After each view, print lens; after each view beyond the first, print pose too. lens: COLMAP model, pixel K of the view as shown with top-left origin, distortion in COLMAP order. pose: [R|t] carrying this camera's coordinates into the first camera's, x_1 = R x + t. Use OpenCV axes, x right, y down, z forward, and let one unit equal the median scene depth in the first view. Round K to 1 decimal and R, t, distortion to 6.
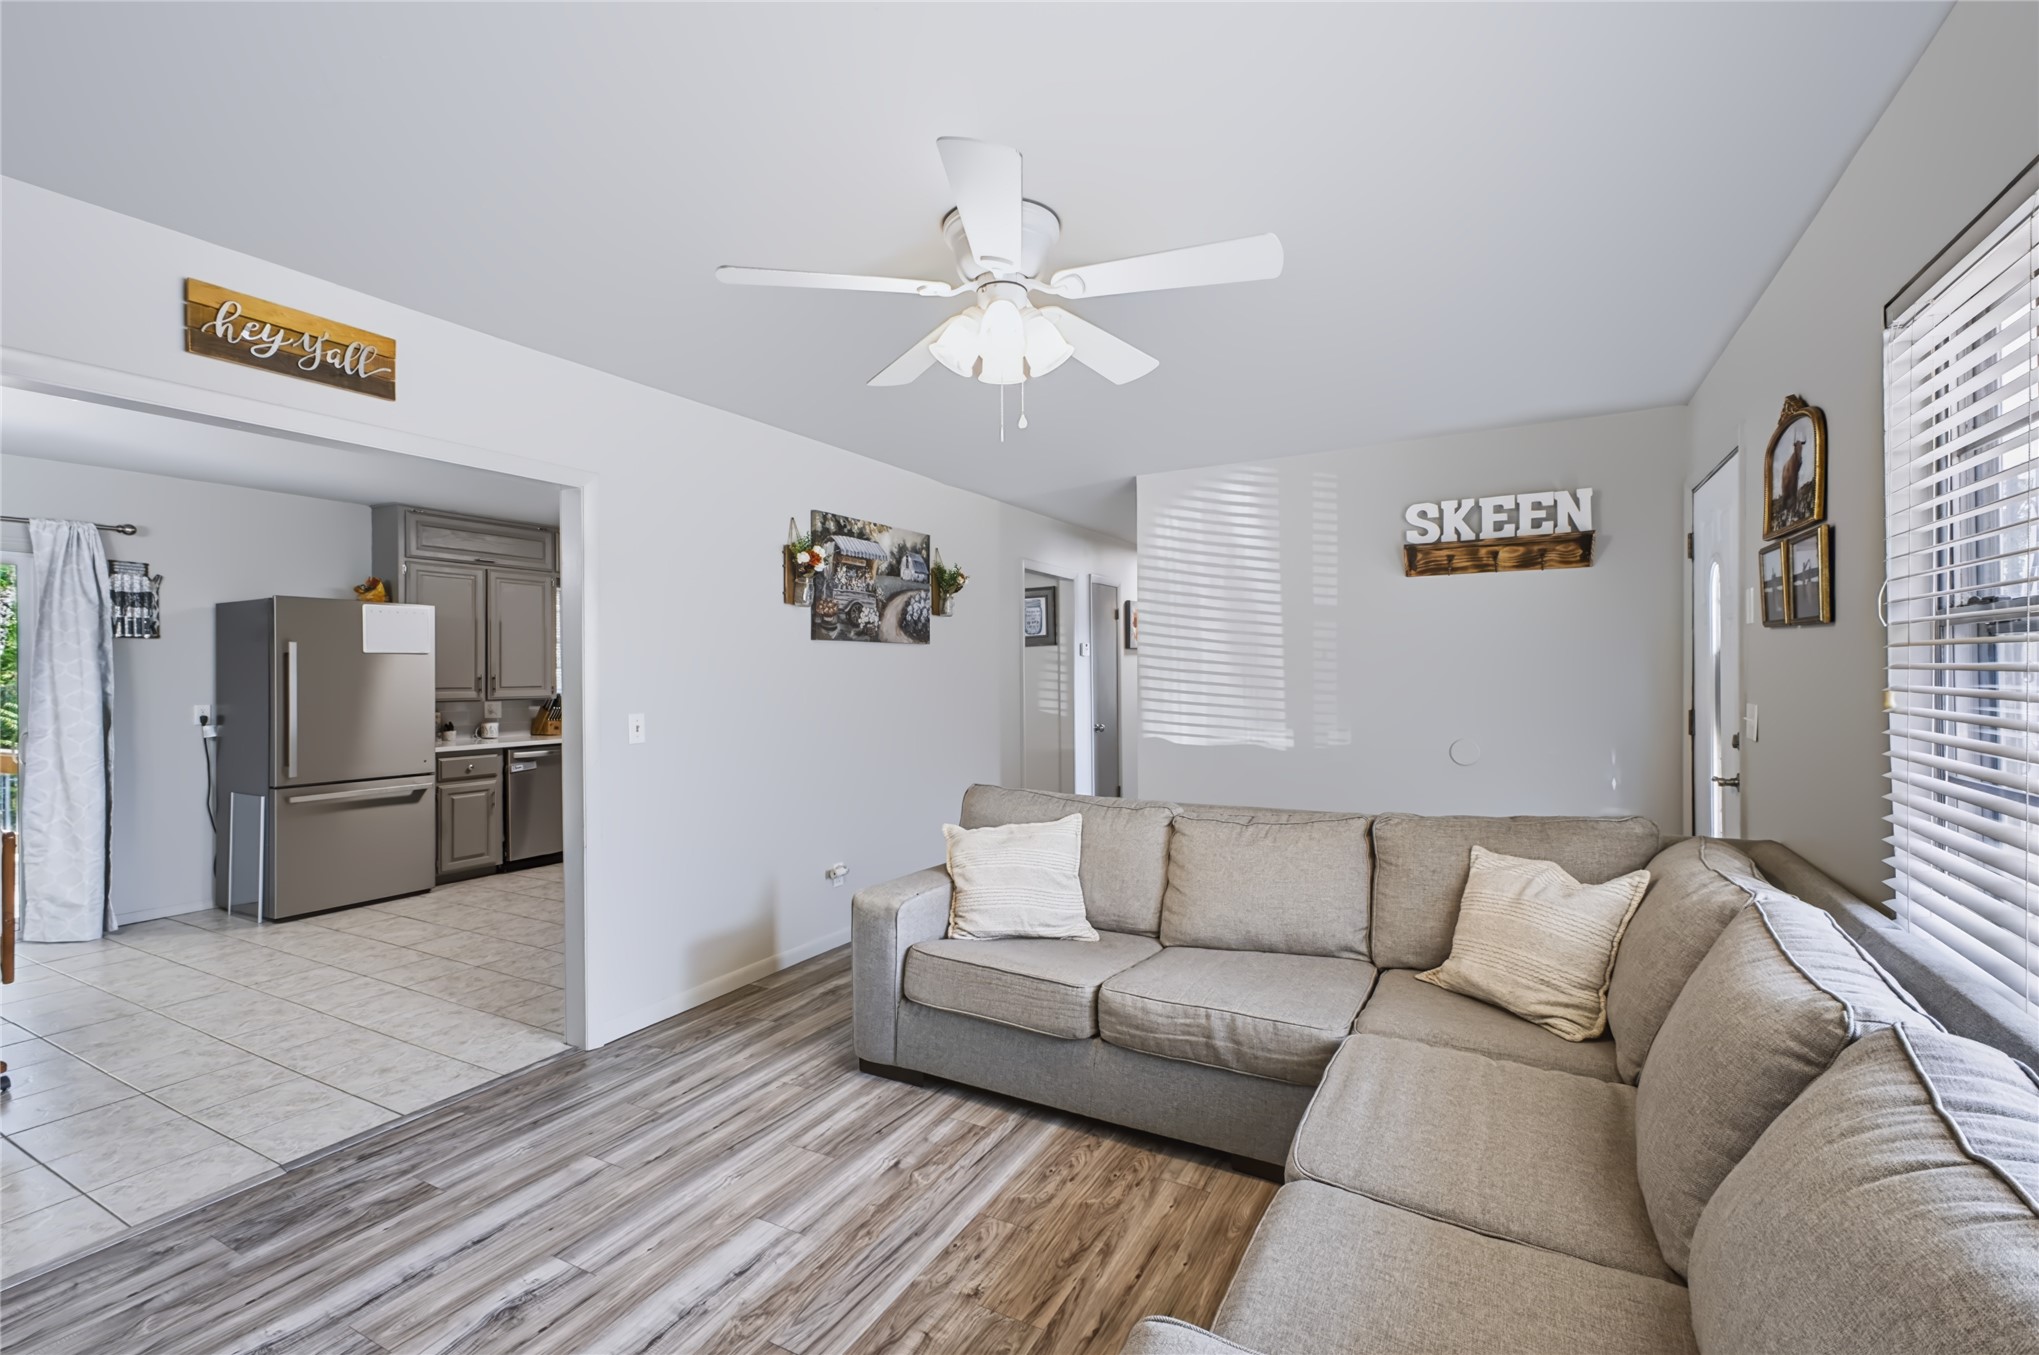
lens RADIAL K [[887.0, 0, 1045.6], [0, 887.0, 693.1], [0, 0, 1]] dist [0.000625, -0.000050]
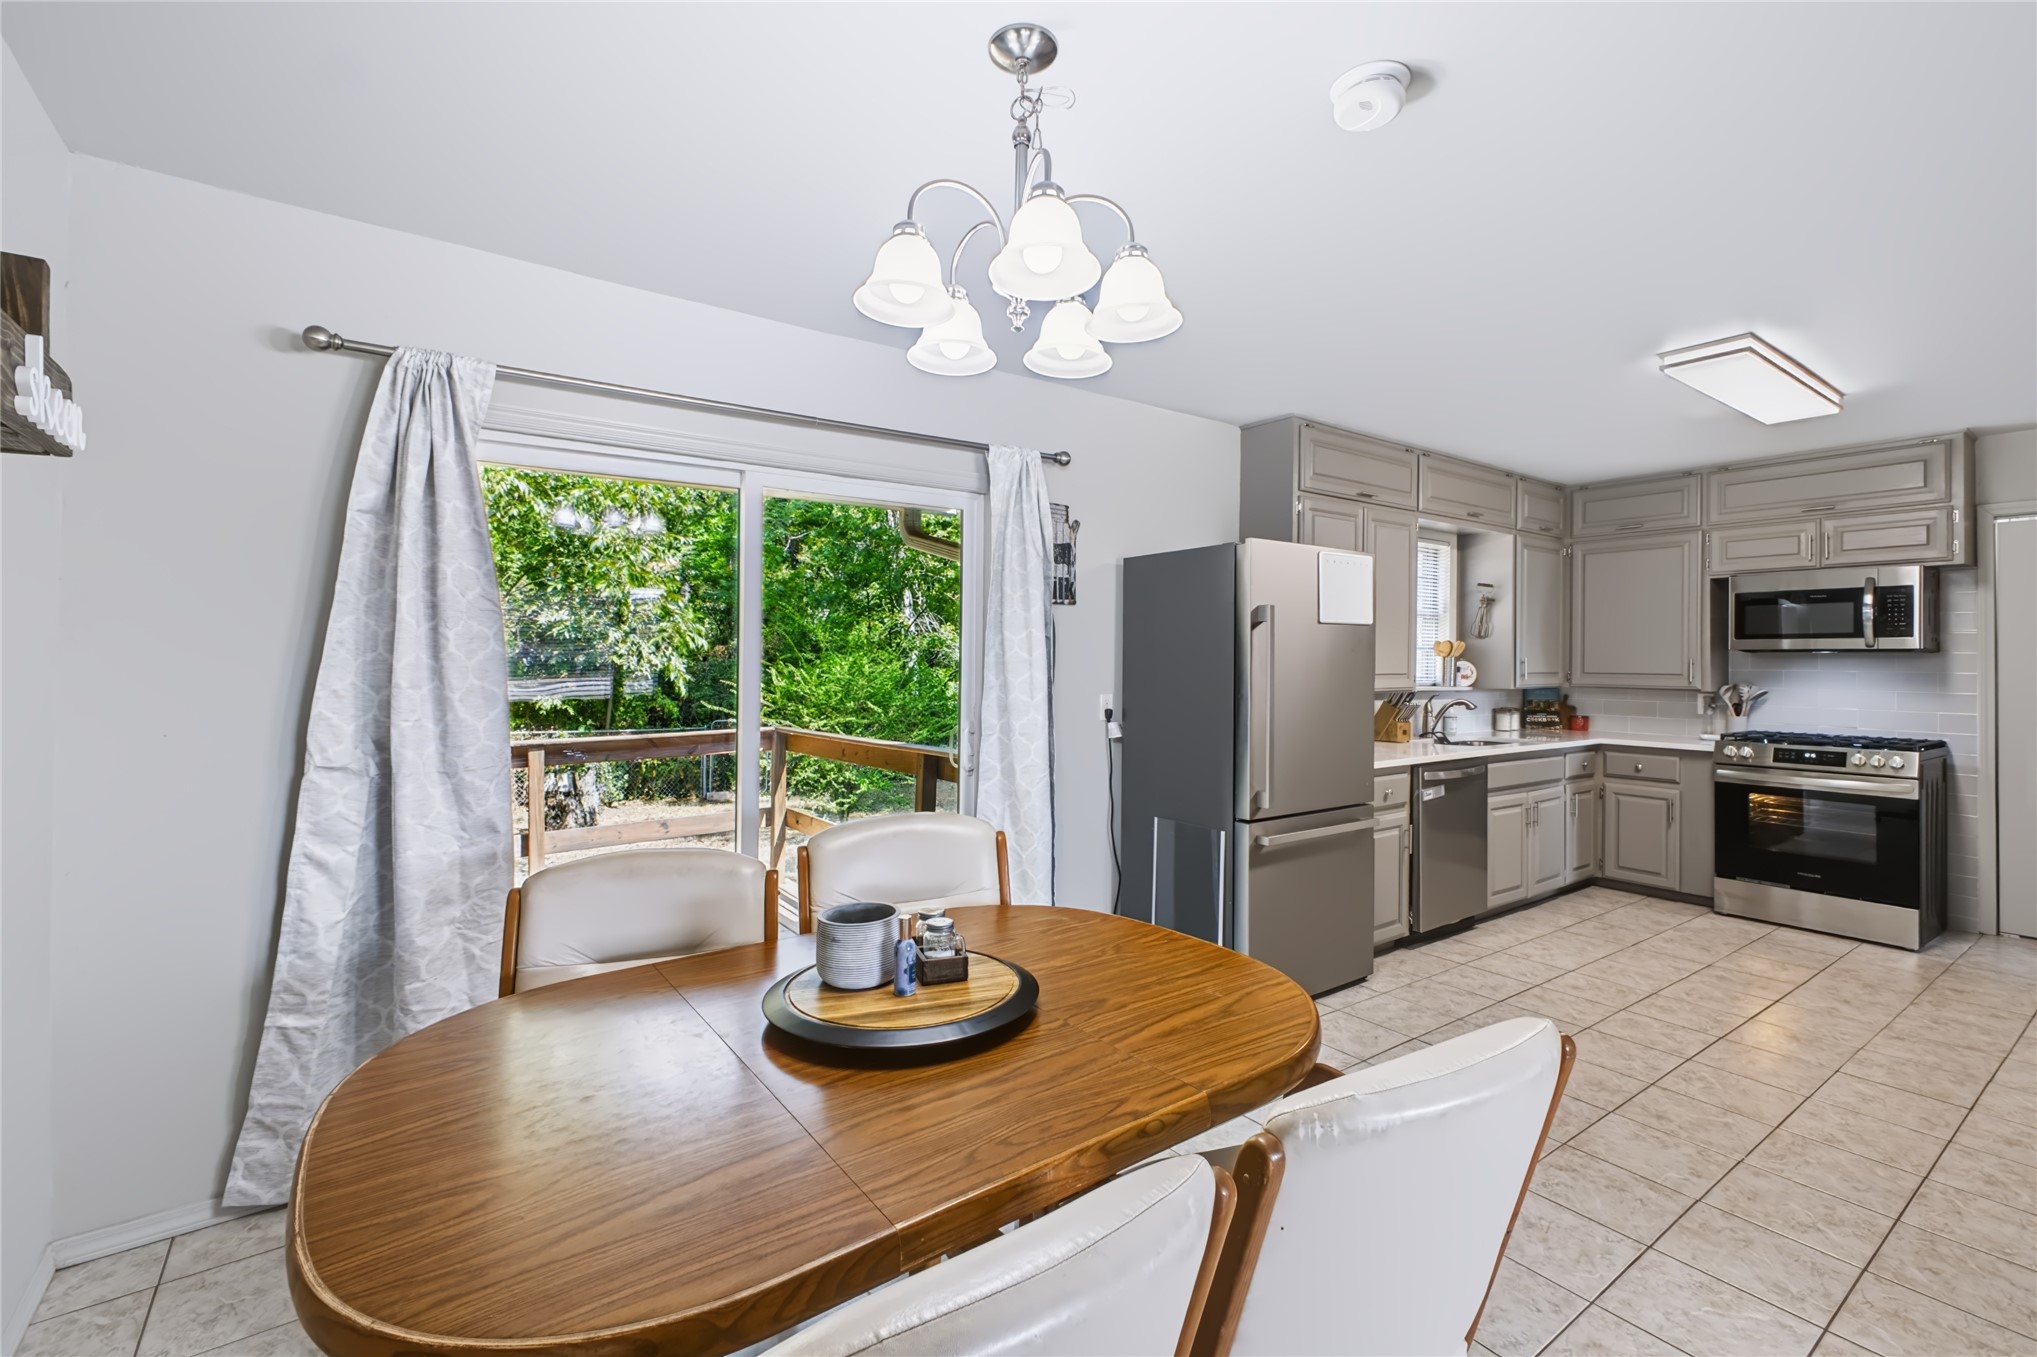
lens RADIAL K [[912.8, 0, 1025.3], [0, 912.8, 640.3], [0, 0, 1]] dist [0.003866, 0.000053]
pose [[0.897034, -0.000486, -0.441961, -0.605576], [-0.017978, 0.999132, -0.037588, -0.001585], [0.441595, 0.041663, 0.896247, 0.254148]]
